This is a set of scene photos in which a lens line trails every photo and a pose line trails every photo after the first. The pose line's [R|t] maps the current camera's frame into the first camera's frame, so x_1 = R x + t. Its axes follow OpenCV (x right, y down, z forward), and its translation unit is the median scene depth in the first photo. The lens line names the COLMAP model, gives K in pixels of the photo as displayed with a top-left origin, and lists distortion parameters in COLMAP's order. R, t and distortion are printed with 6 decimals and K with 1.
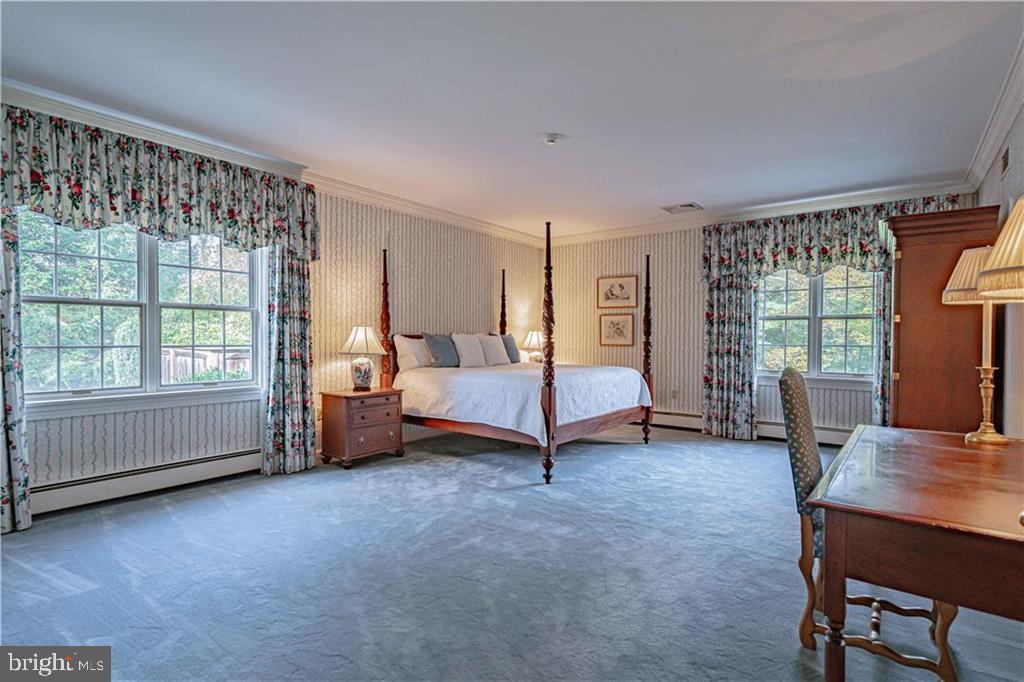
lens RADIAL K [[519.3, 0, 515.1], [0, 519.3, 341.0], [0, 0, 1]] dist [-0.000428, -0.000052]
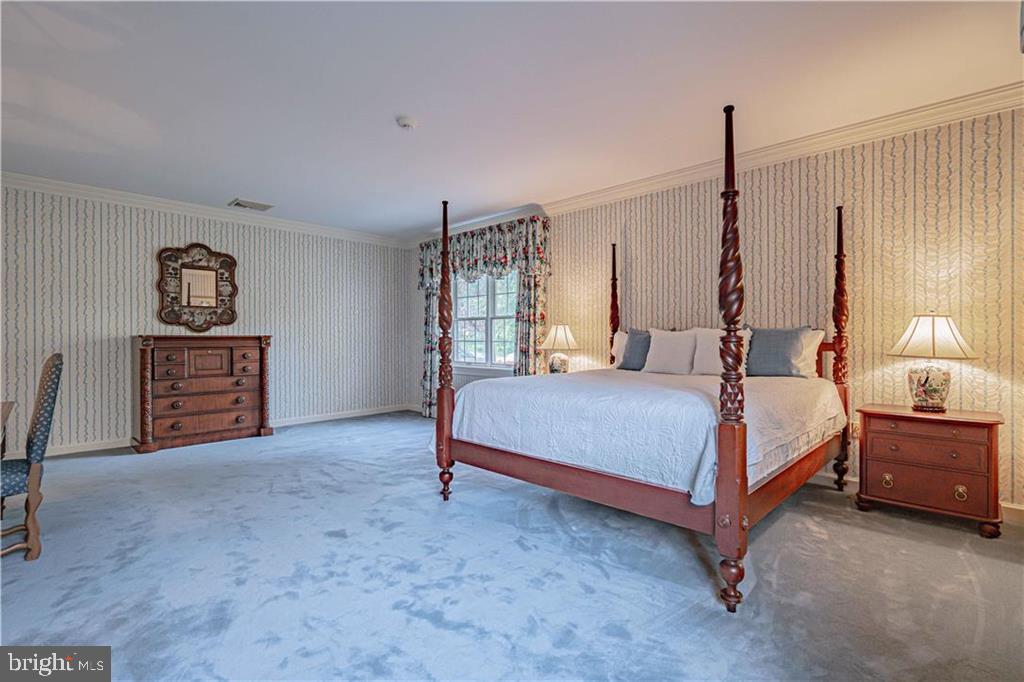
lens RADIAL K [[467.7, 0, 516.1], [0, 467.7, 339.4], [0, 0, 1]] dist [0.000519, 0.000147]
pose [[-0.105901, 0.001634, -0.994375, 0.692280], [-0.005465, 0.999983, 0.002225, 0.002403], [0.994362, 0.005670, -0.105890, 0.976189]]
